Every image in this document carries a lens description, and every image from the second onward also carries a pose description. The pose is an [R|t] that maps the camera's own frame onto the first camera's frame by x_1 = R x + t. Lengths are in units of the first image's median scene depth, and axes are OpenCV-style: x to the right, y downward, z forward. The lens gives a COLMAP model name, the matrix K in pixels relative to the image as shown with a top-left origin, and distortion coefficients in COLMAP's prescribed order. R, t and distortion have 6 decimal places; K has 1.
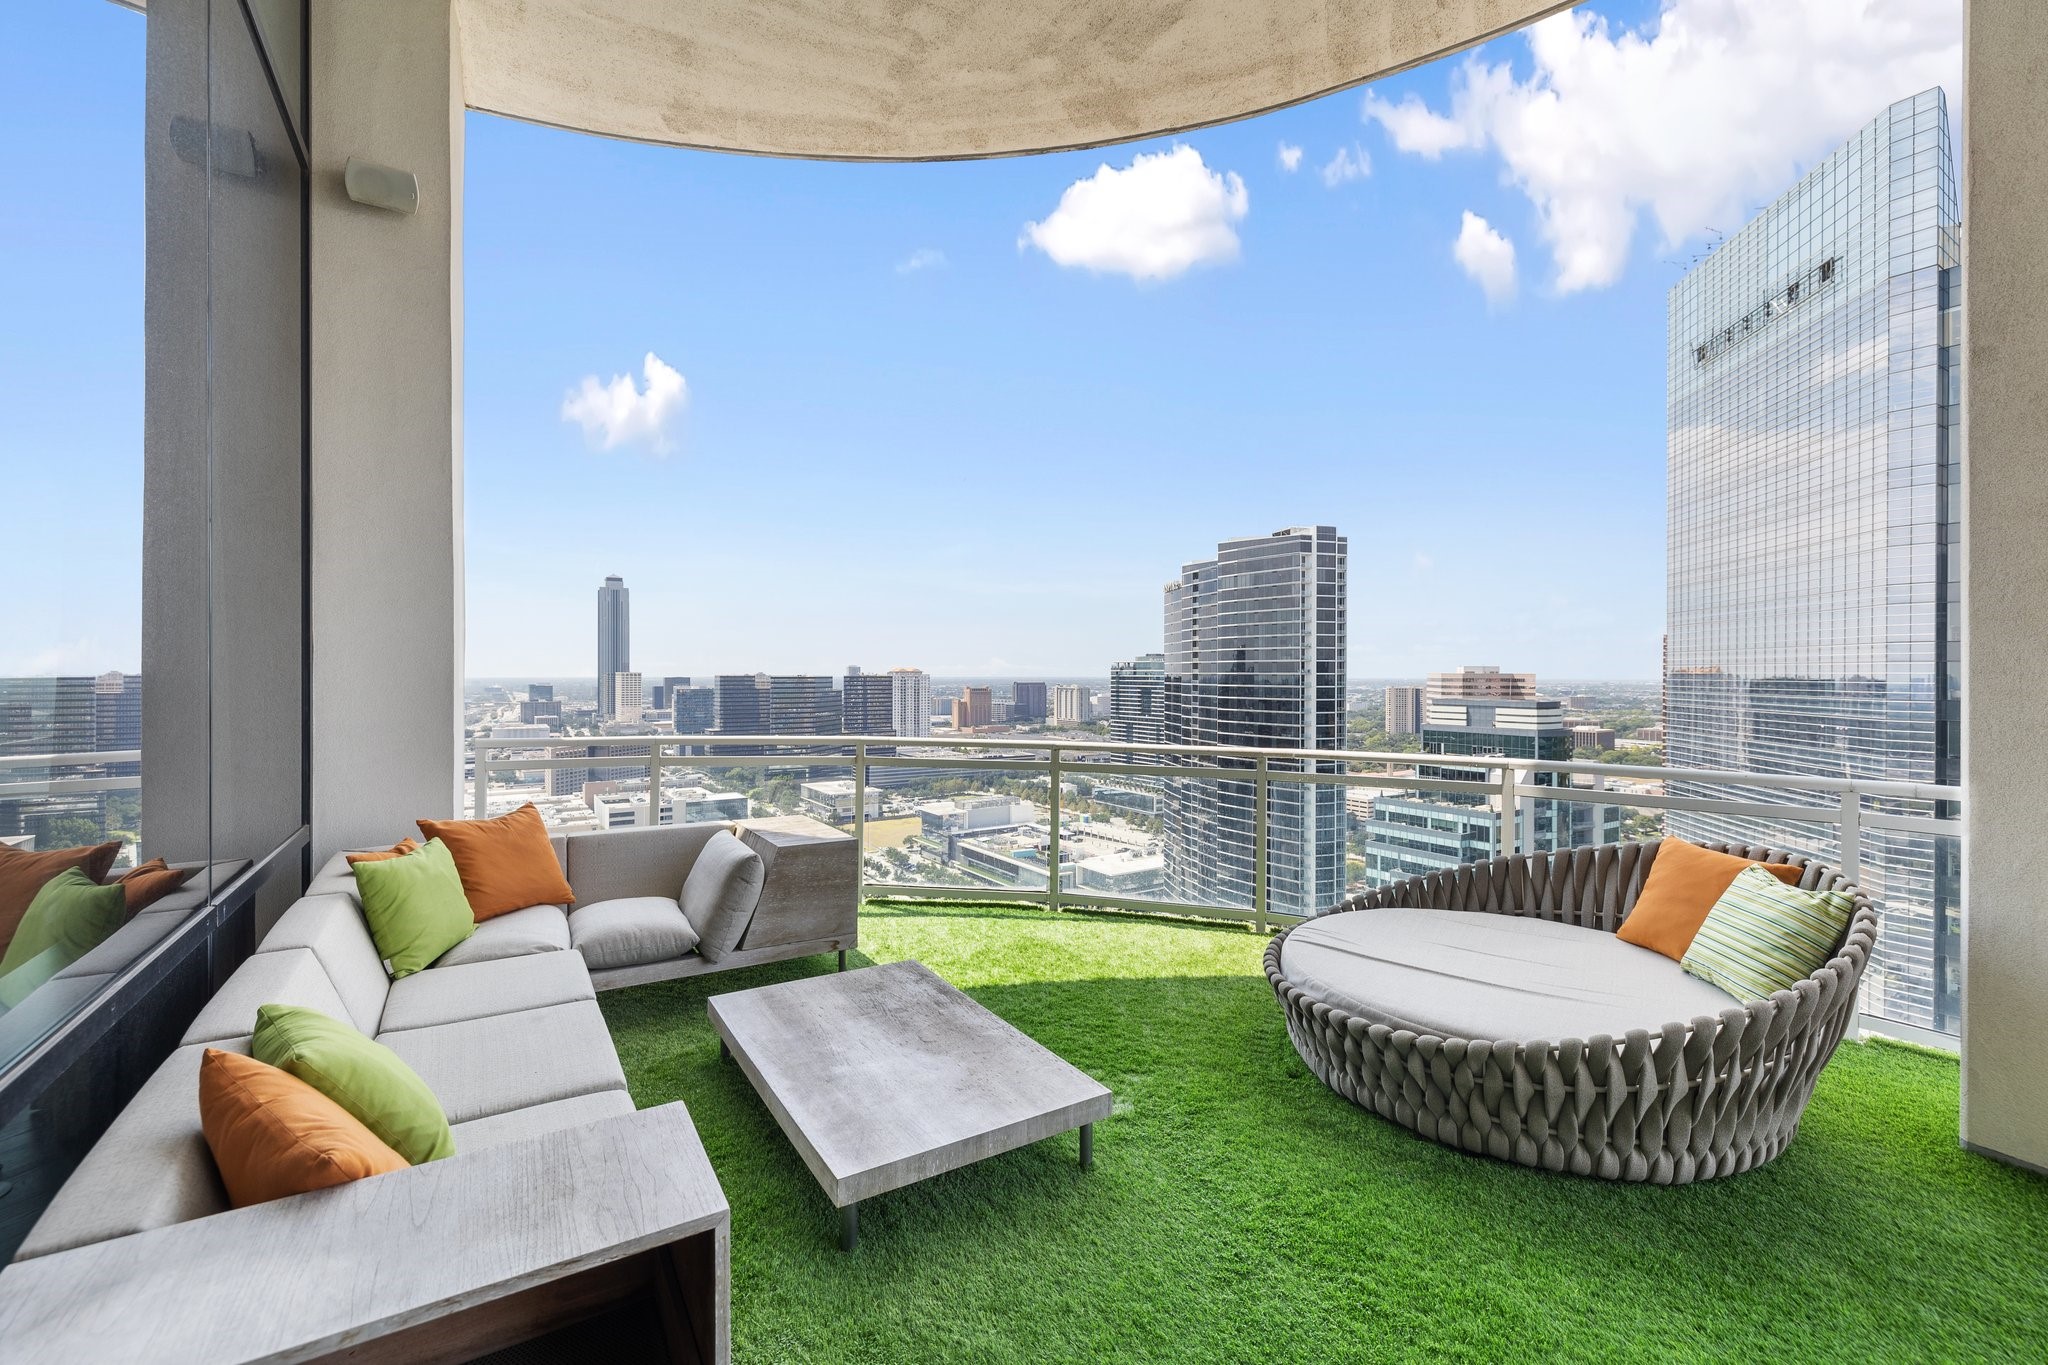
lens RADIAL K [[866.2, 0, 1023.7], [0, 866.2, 680.2], [0, 0, 1]] dist [-0.002308, 0.000045]
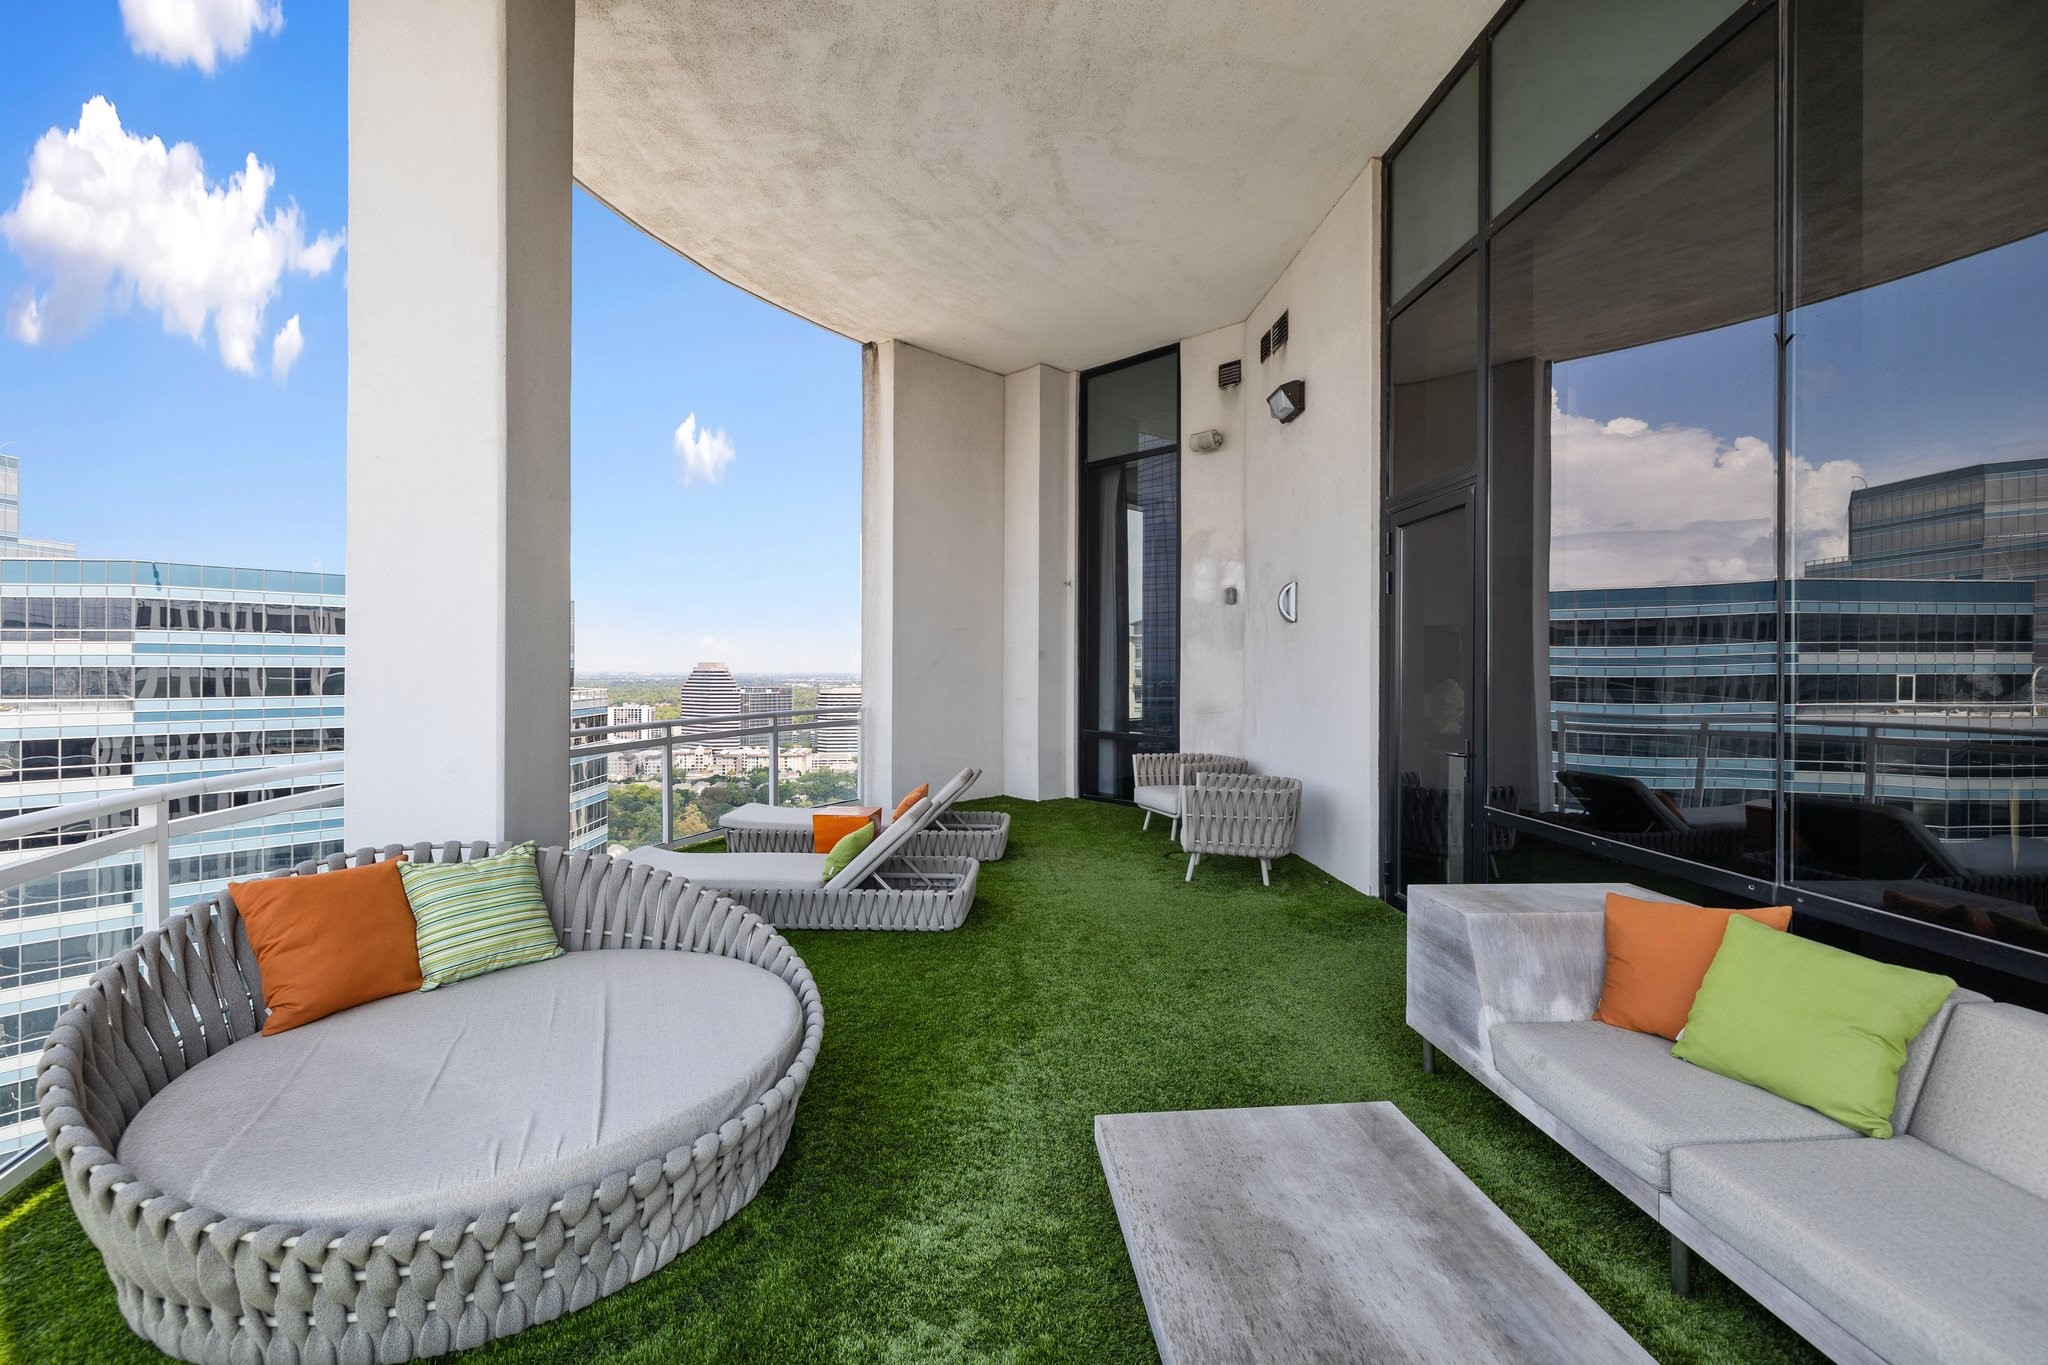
lens RADIAL K [[866.2, 0, 1021.0], [0, 866.2, 683.5], [0, 0, 1]] dist [-0.002308, 0.000045]
pose [[-0.878253, 0.002672, 0.478188, -0.289508], [0.005020, 0.999981, 0.003631, 0.001839], [-0.478169, 0.005590, -0.878250, 1.946591]]
